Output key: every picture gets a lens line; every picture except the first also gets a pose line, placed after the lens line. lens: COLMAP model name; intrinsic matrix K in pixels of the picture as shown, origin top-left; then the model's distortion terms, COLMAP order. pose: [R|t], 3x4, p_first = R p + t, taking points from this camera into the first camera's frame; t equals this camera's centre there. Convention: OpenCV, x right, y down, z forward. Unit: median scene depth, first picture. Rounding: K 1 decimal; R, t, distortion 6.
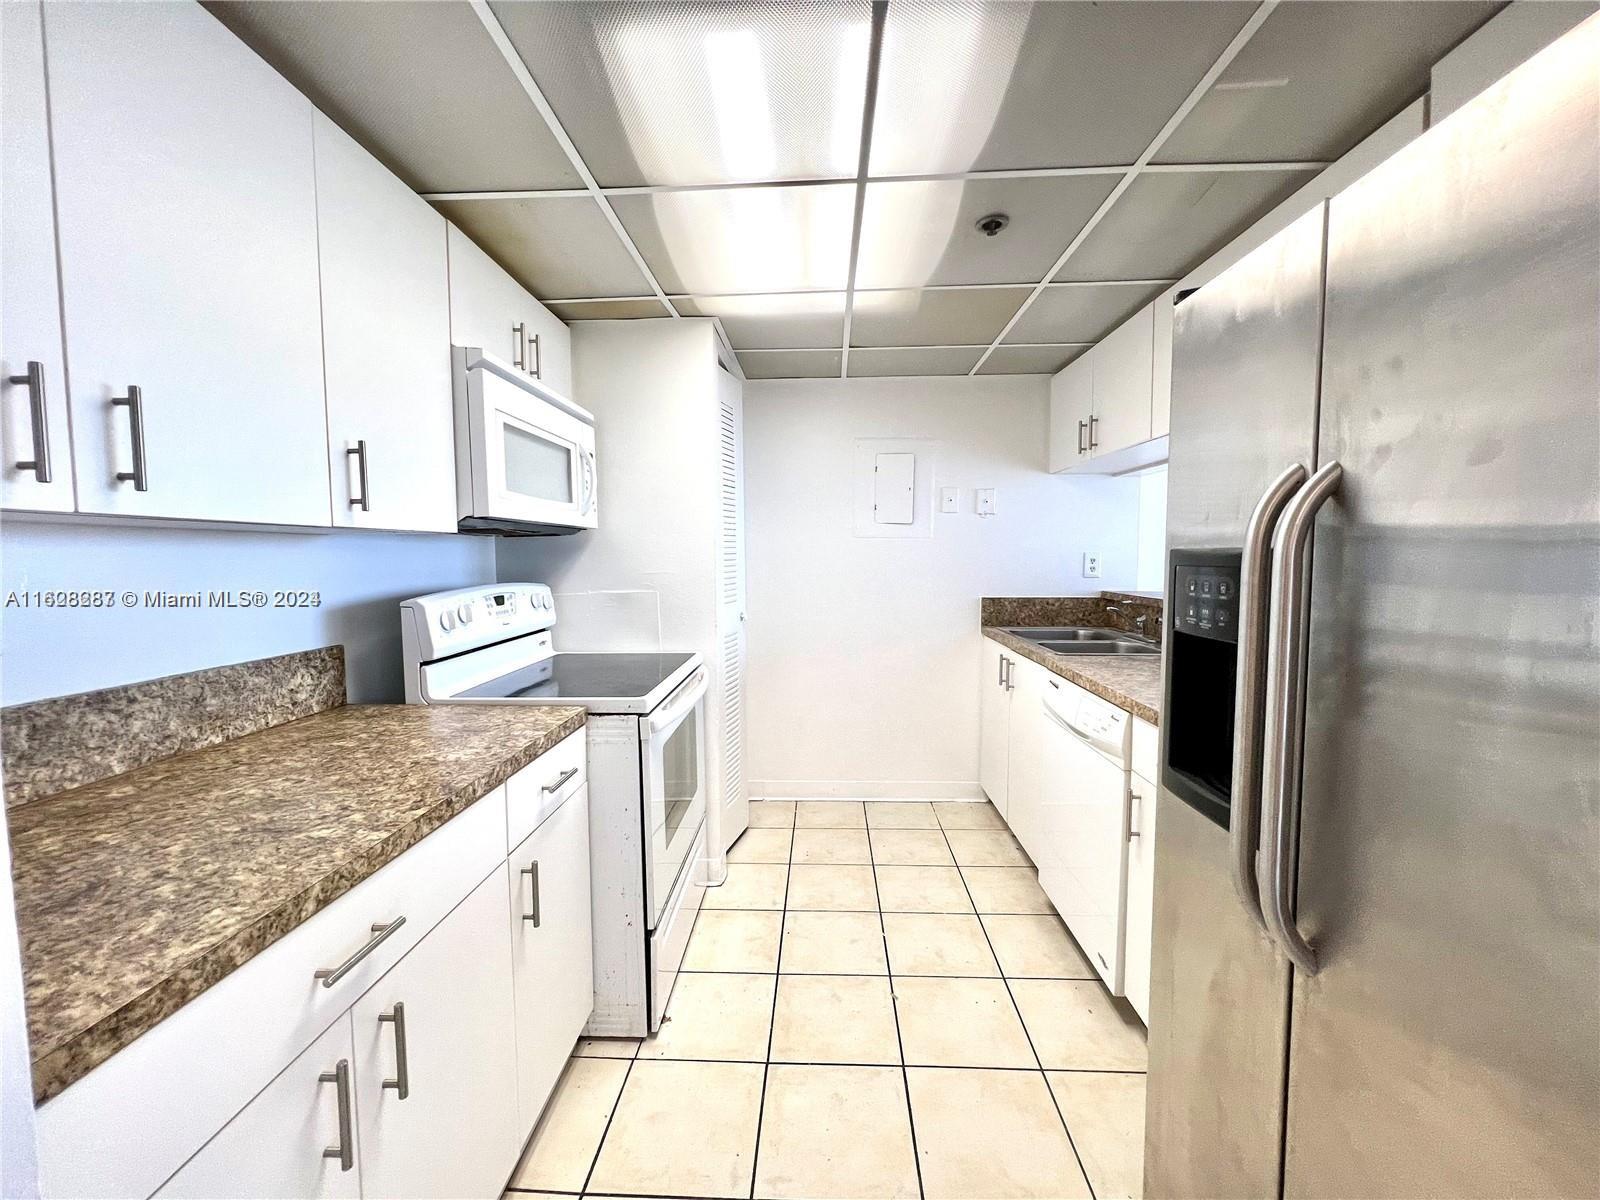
lens RADIAL K [[644.2, 0, 798.5], [0, 644.2, 596.8], [0, 0, 1]] dist [-0.000629, -0.000072]
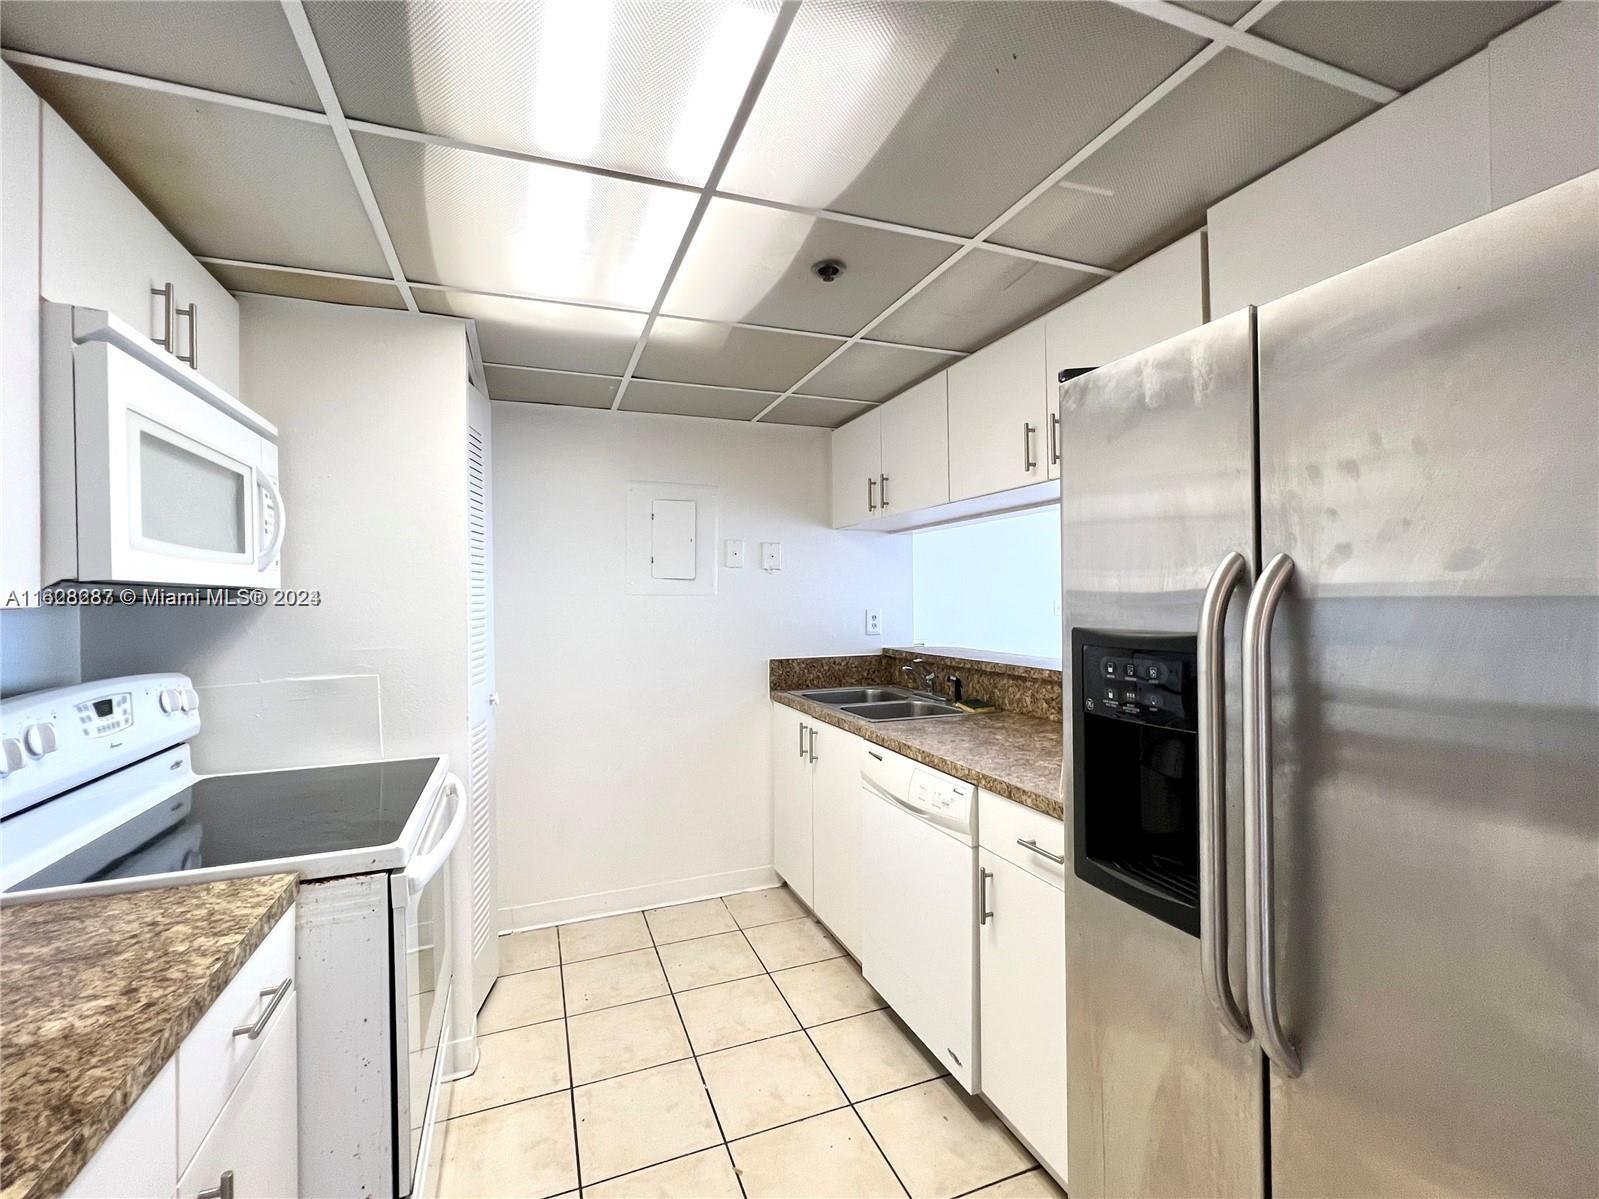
lens RADIAL K [[696.5, 0, 800.6], [0, 696.5, 595.6], [0, 0, 1]] dist [-0.000381, 0.000440]
pose [[0.915887, -0.004172, 0.401415, -0.114801], [0.033794, 0.997198, -0.066742, -0.034389], [-0.400012, 0.074693, 0.913461, 0.106128]]
